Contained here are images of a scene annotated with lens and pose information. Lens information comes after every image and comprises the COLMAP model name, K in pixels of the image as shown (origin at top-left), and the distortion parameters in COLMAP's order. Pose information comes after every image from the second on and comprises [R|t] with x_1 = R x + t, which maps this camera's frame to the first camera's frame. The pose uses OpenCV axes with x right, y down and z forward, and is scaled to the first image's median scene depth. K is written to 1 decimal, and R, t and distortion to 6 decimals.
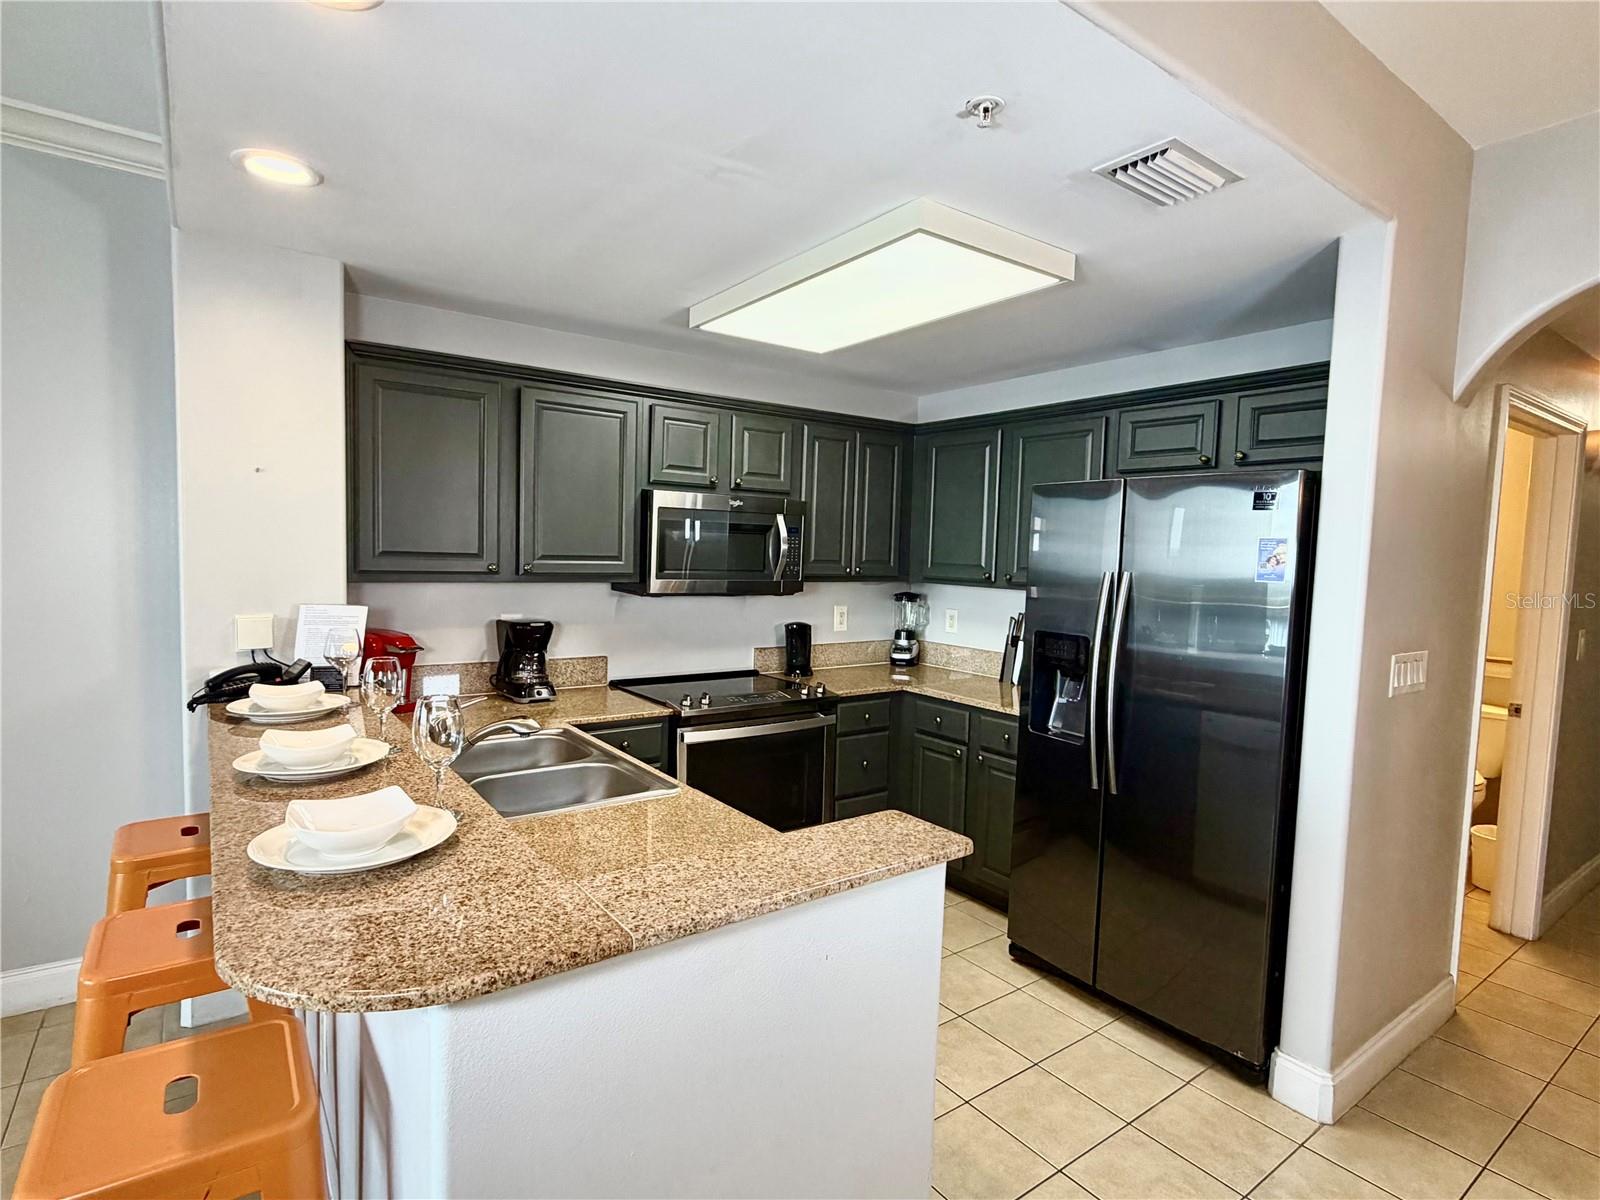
lens RADIAL K [[820.3, 0, 802.9], [0, 820.3, 602.6], [0, 0, 1]] dist [0.004915, 0.000304]
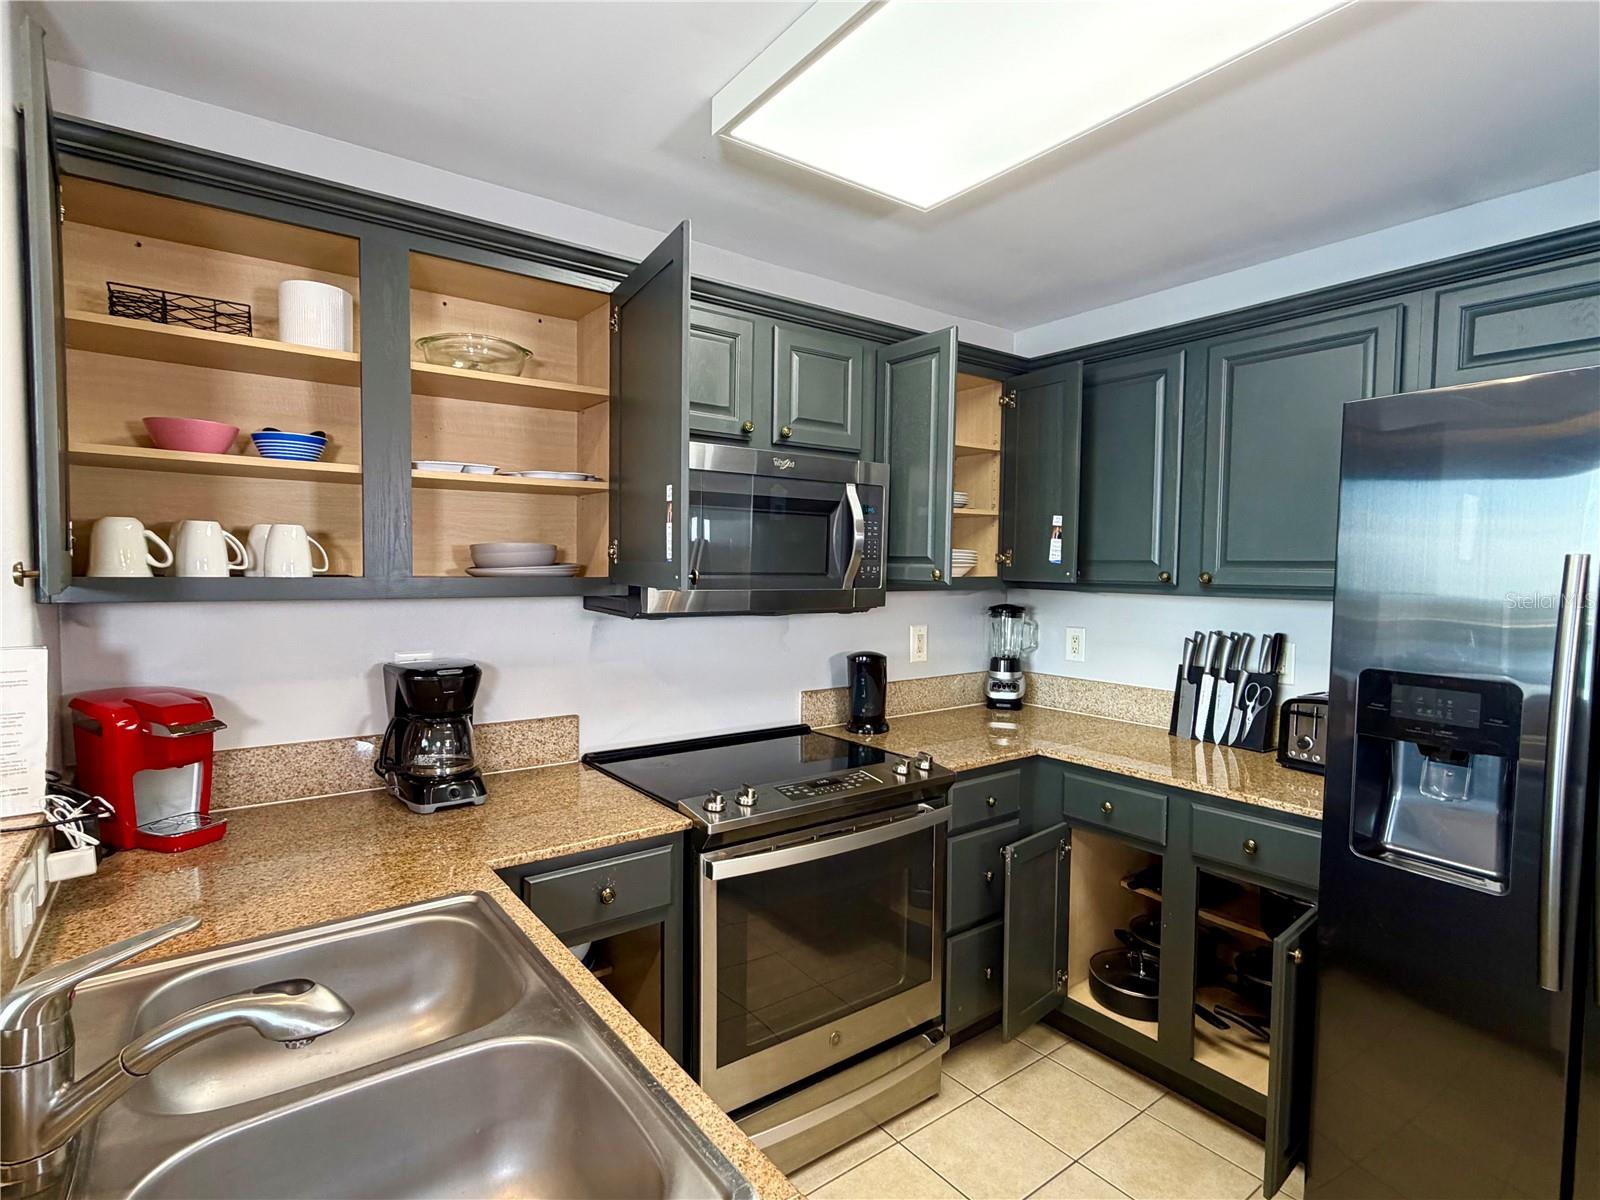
lens RADIAL K [[807.3, 0, 799.6], [0, 807.3, 601.7], [0, 0, 1]] dist [0.000716, 0.002760]
pose [[0.999756, -0.018275, 0.012377, -0.077640], [0.018509, 0.999648, -0.019011, -0.006324], [-0.012026, 0.019235, 0.999743, 0.389325]]
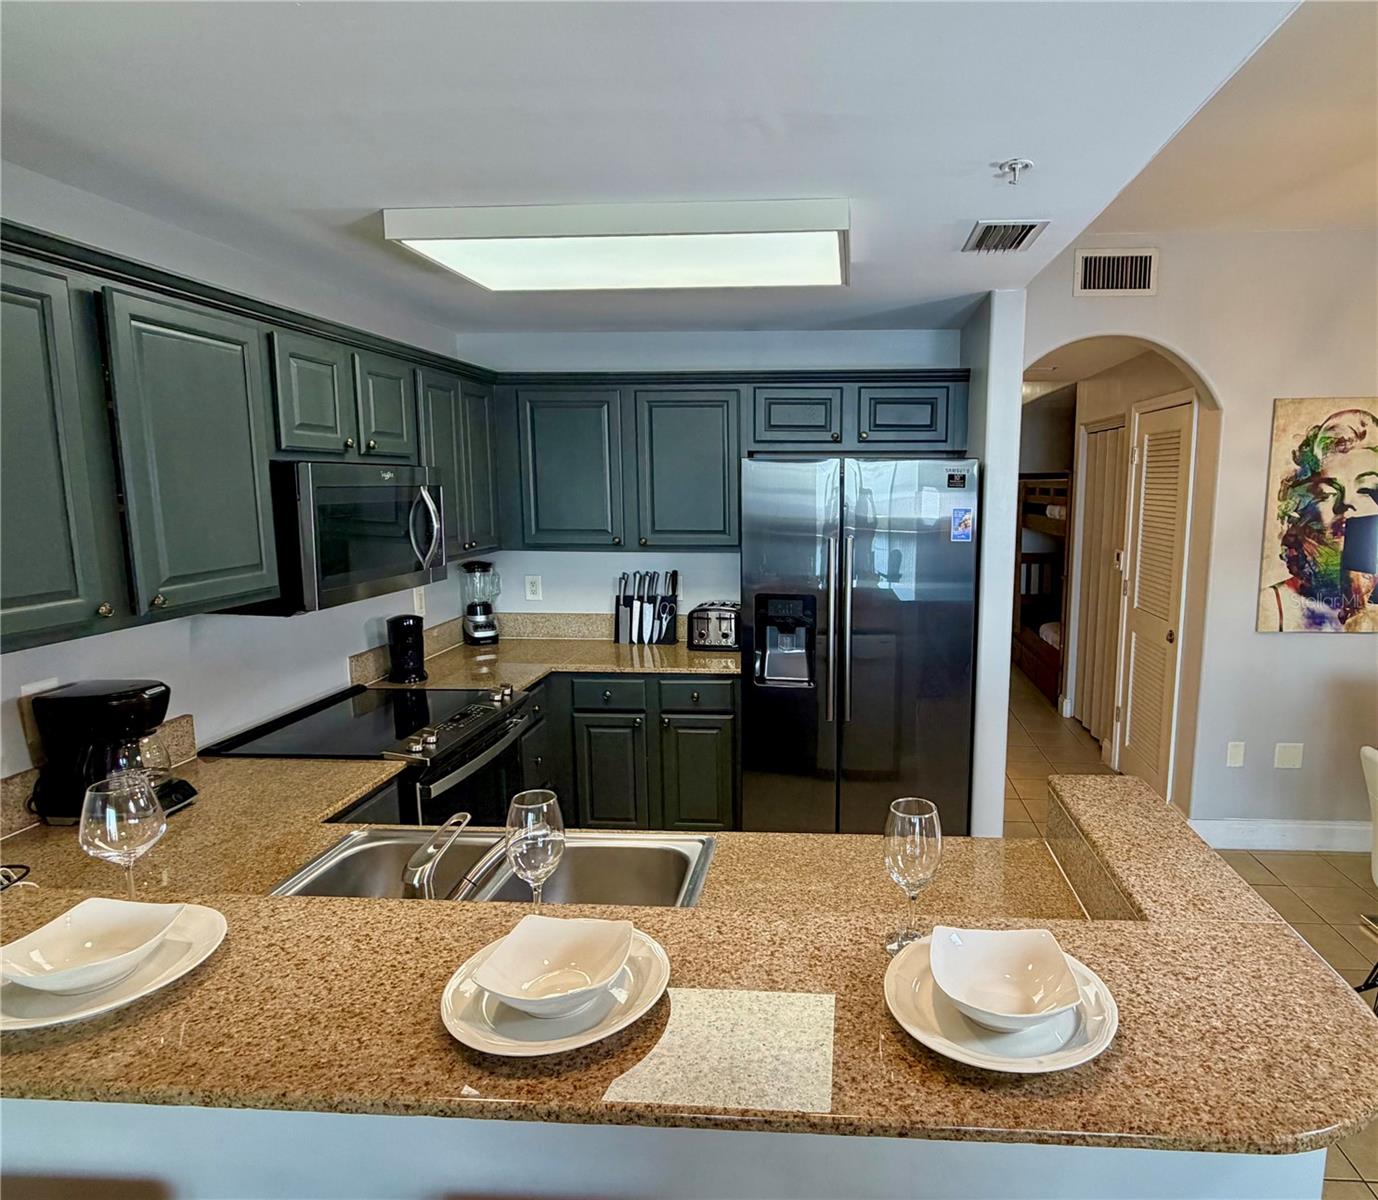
lens RADIAL K [[818.1, 0, 794.8], [0, 818.1, 597.6], [0, 0, 1]] dist [0.000750, 0.000685]
pose [[0.634197, -0.136709, 0.760990, -0.423533], [0.066671, 0.990247, 0.122331, -0.075114], [-0.770292, -0.026846, 0.637126, 0.222407]]
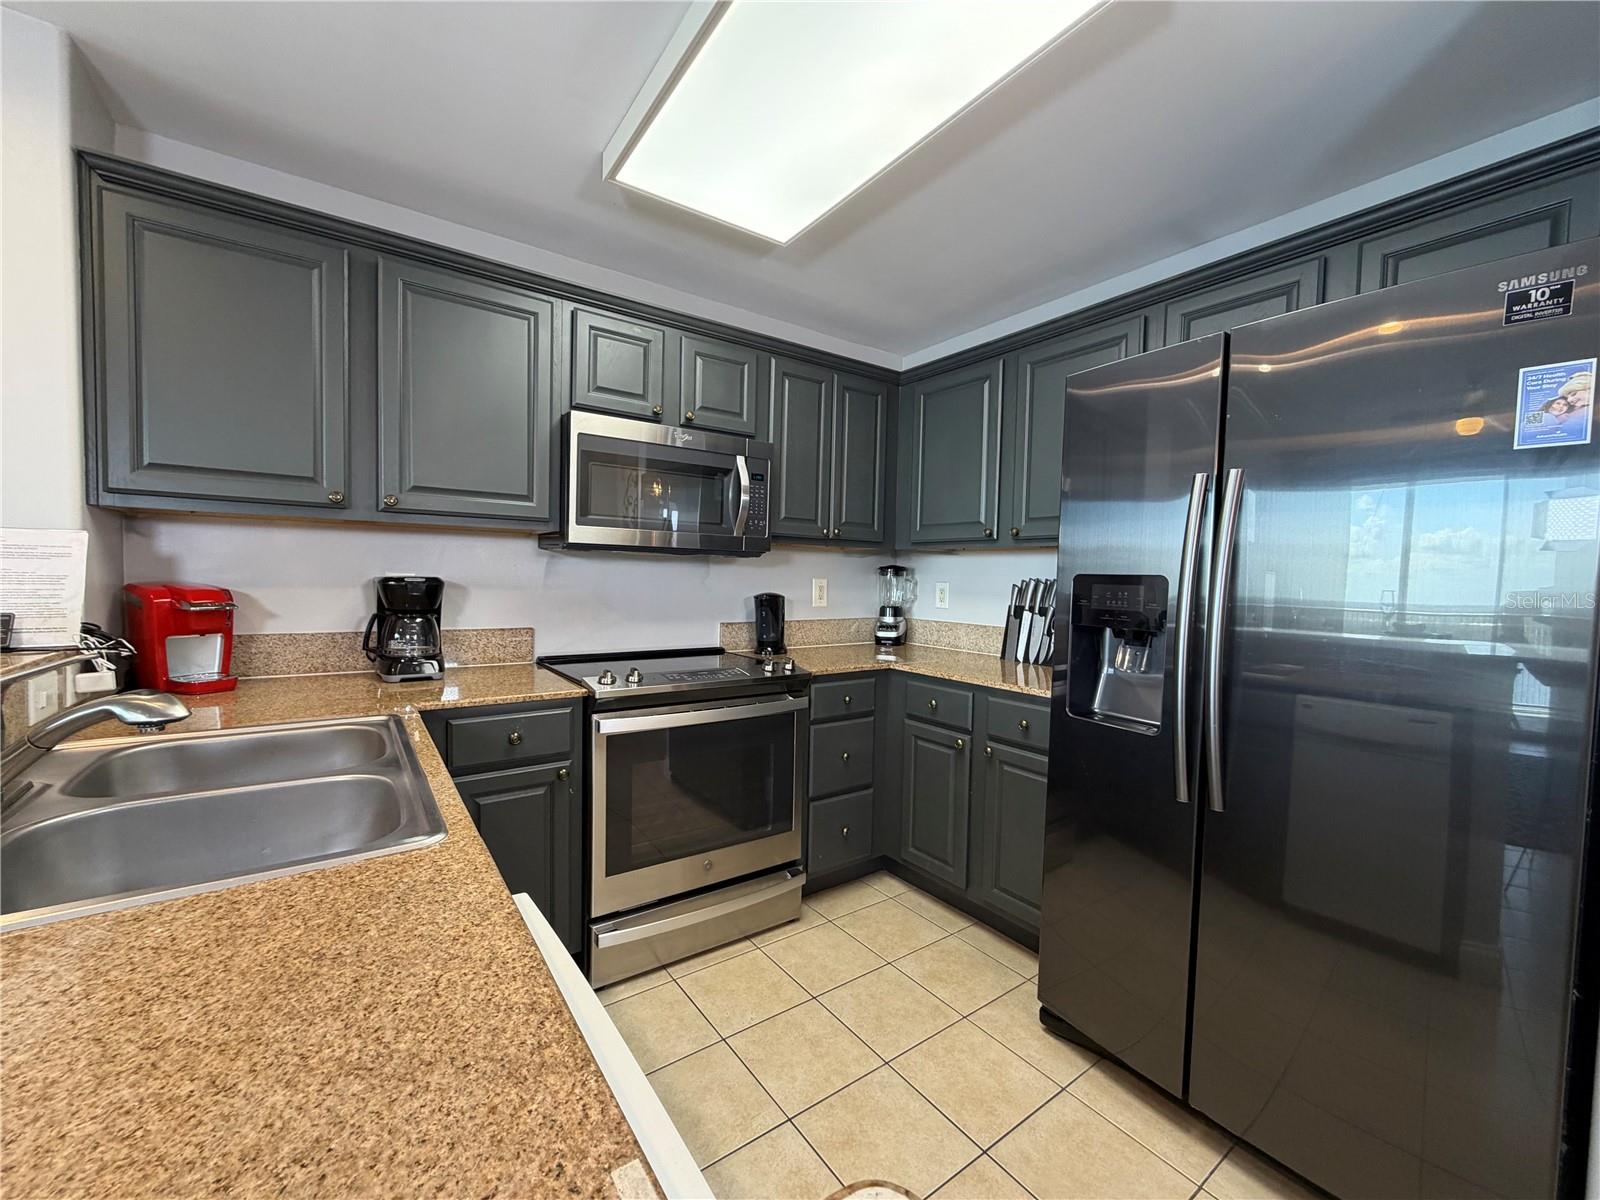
lens RADIAL K [[638.9, 0, 800.2], [0, 638.9, 599.7], [0, 0, 1]] dist [0.003085, -0.000784]
pose [[0.999912, -0.006436, -0.011578, 0.039977], [0.006120, 0.999613, -0.027139, 0.057054], [0.011748, 0.027066, 0.999565, 0.361430]]
